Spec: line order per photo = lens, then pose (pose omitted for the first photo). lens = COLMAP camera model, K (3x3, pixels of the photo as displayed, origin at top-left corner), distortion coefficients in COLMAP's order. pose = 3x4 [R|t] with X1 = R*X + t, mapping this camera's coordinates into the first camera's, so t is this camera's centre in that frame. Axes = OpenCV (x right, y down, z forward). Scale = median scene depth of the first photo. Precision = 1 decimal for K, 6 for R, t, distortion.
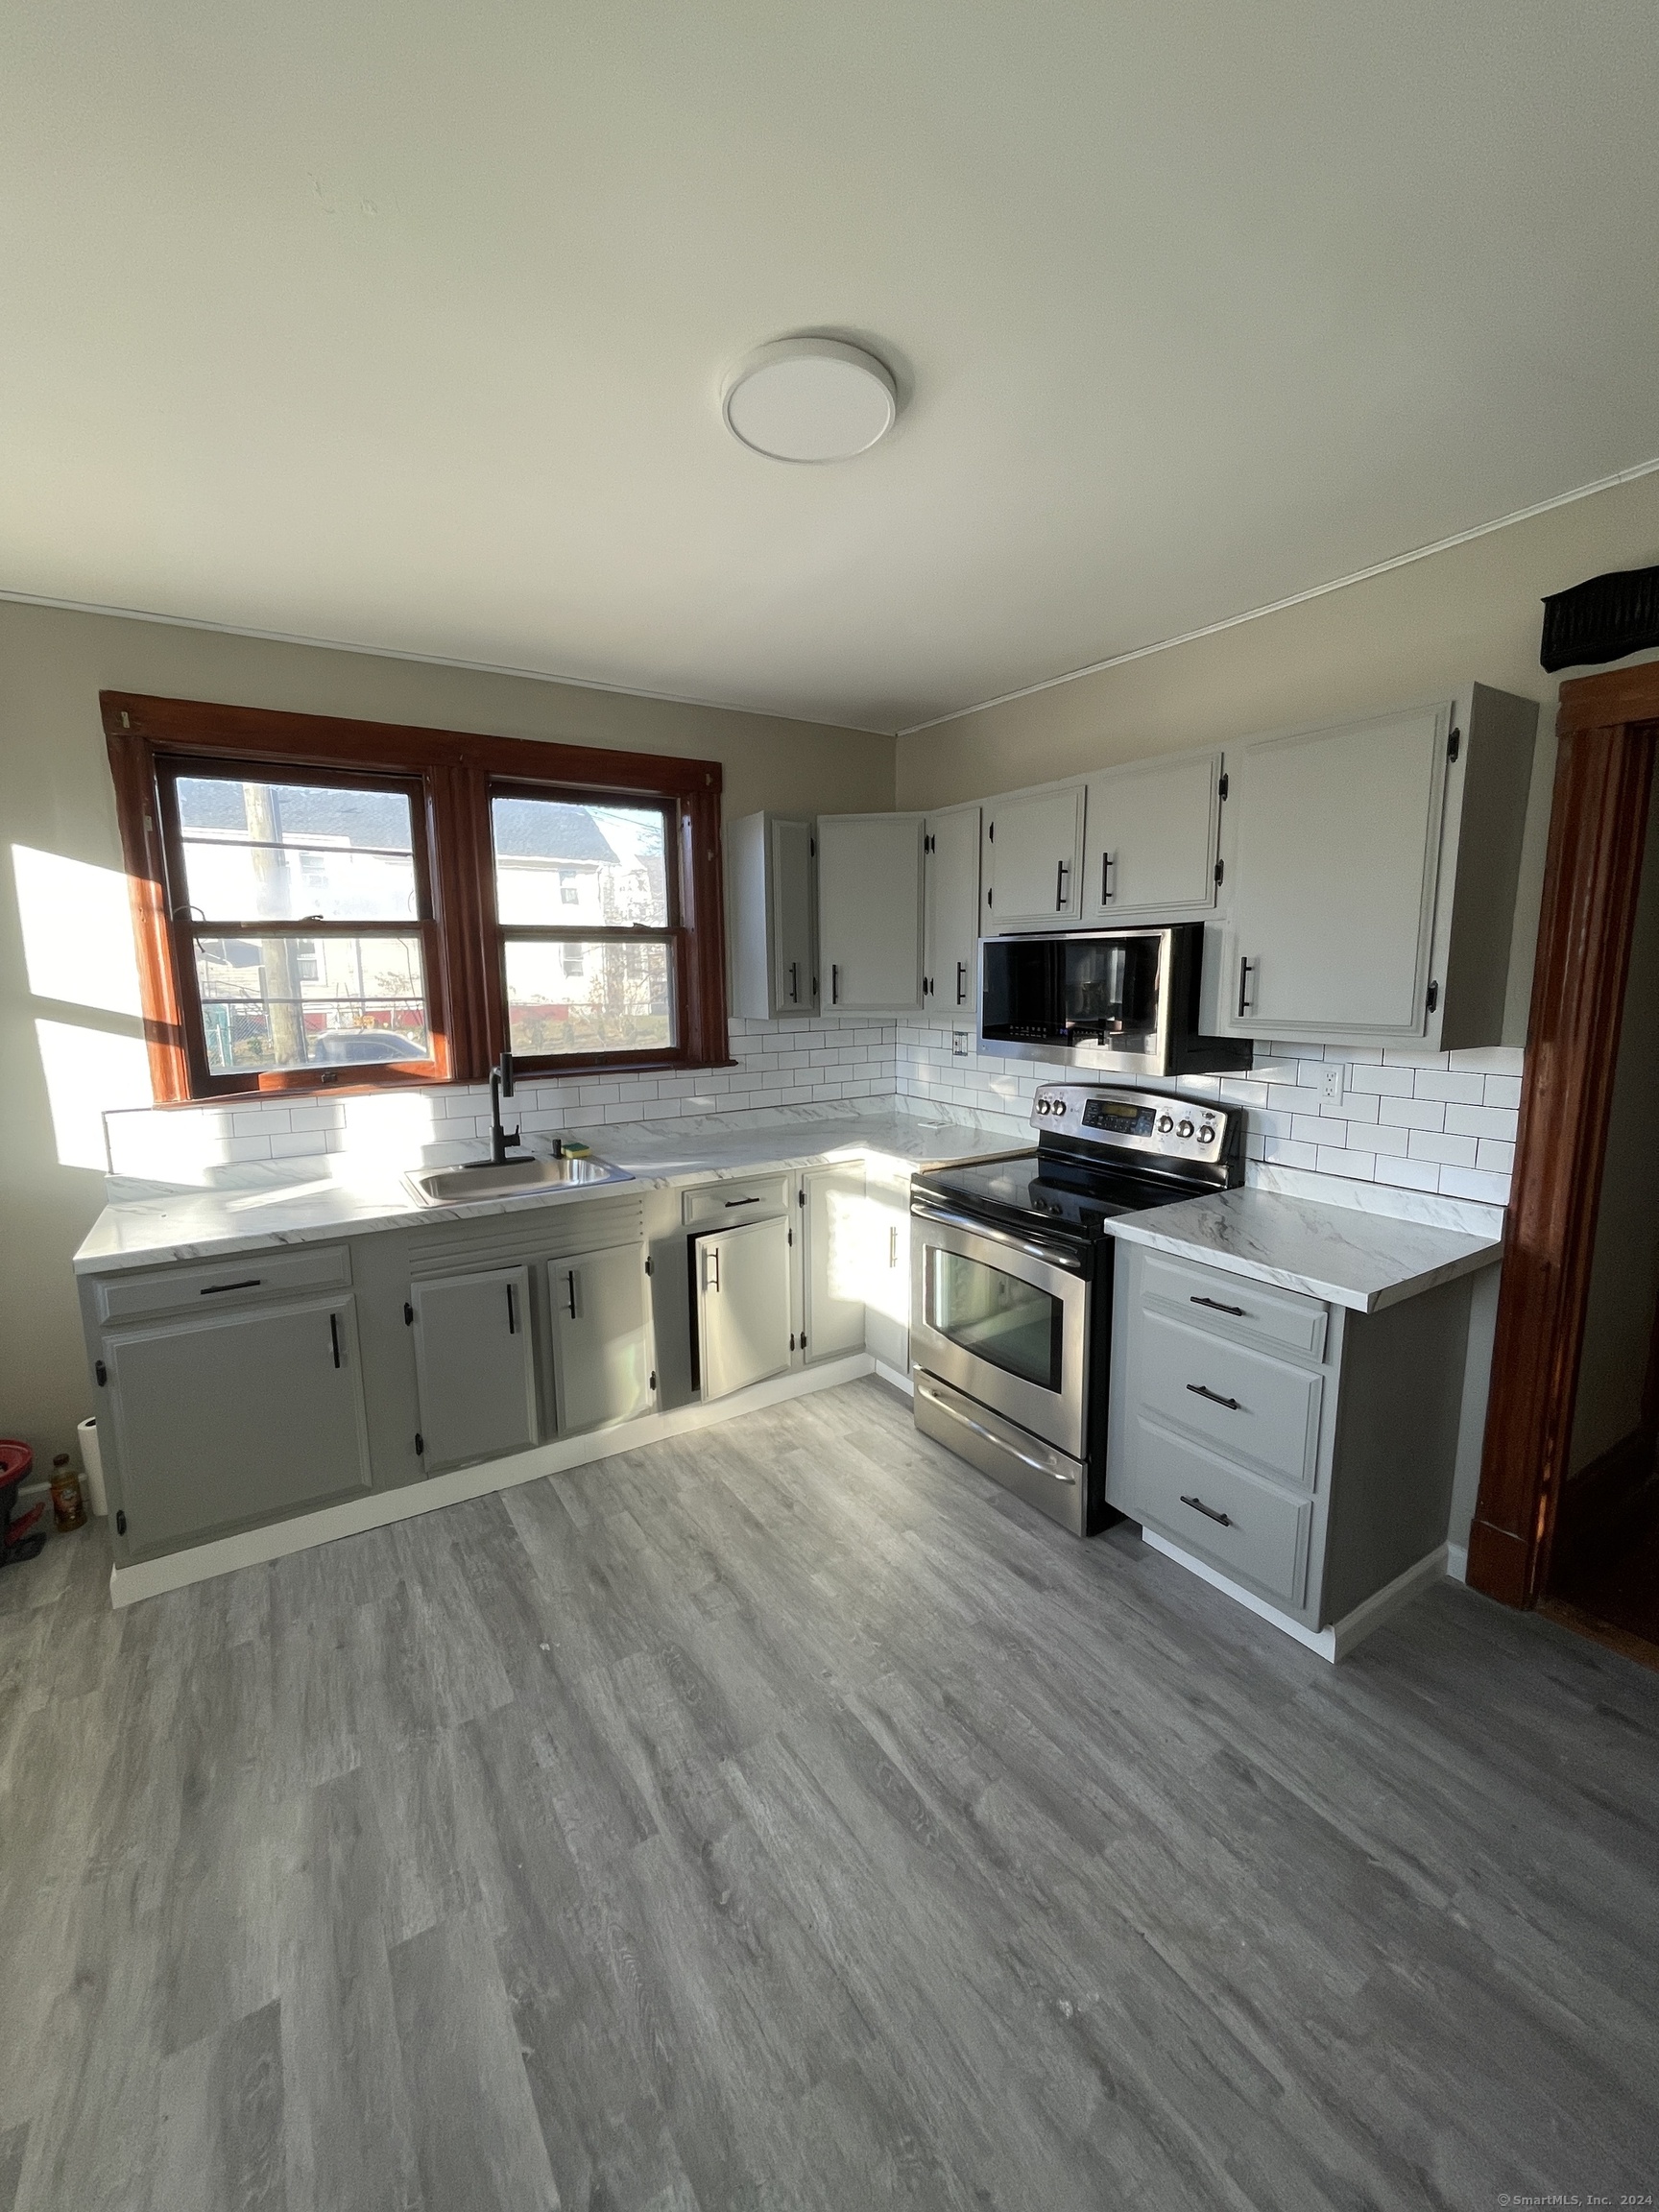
lens RADIAL K [[892.1, 0, 829.5], [0, 892.1, 1106.0], [0, 0, 1]] dist [0.008324, -0.007012]
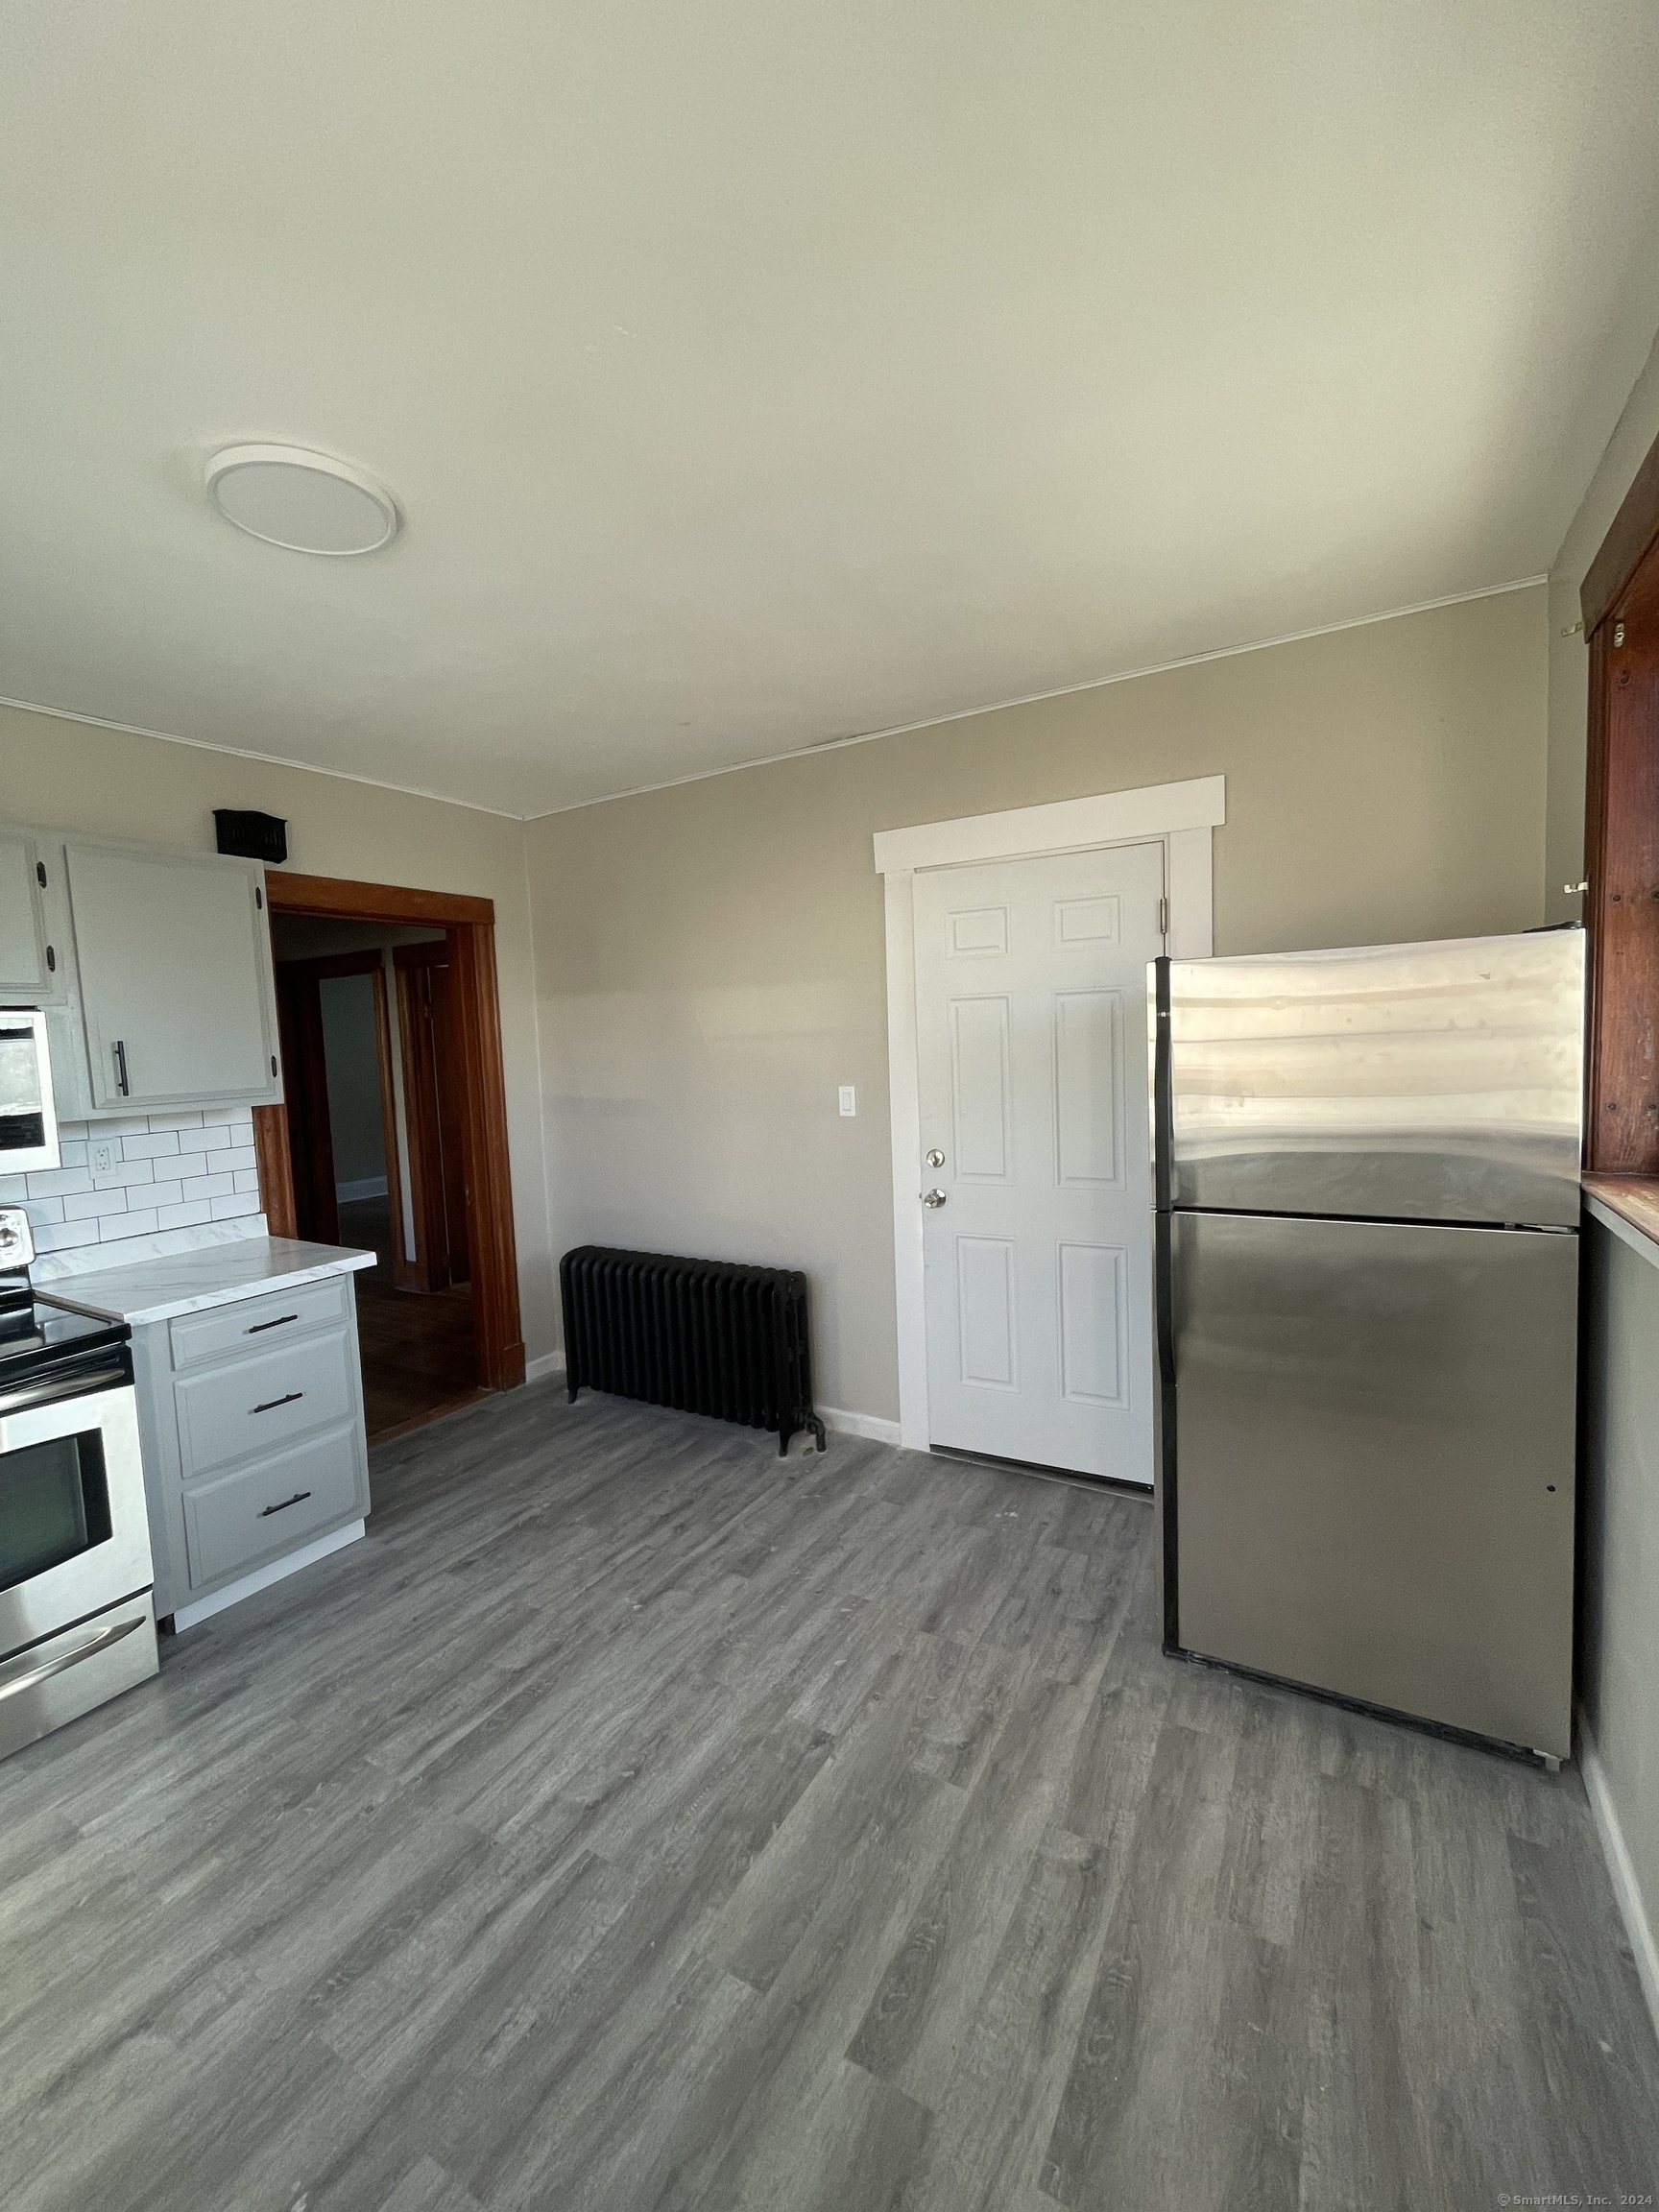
lens RADIAL K [[892.1, 0, 829.5], [0, 892.1, 1106.0], [0, 0, 1]] dist [0.008324, -0.007012]
pose [[-0.466342, -0.042102, 0.883602, -1.200988], [0.172333, 0.975405, 0.137429, -0.123053], [-0.867656, 0.216363, -0.447617, 1.031214]]
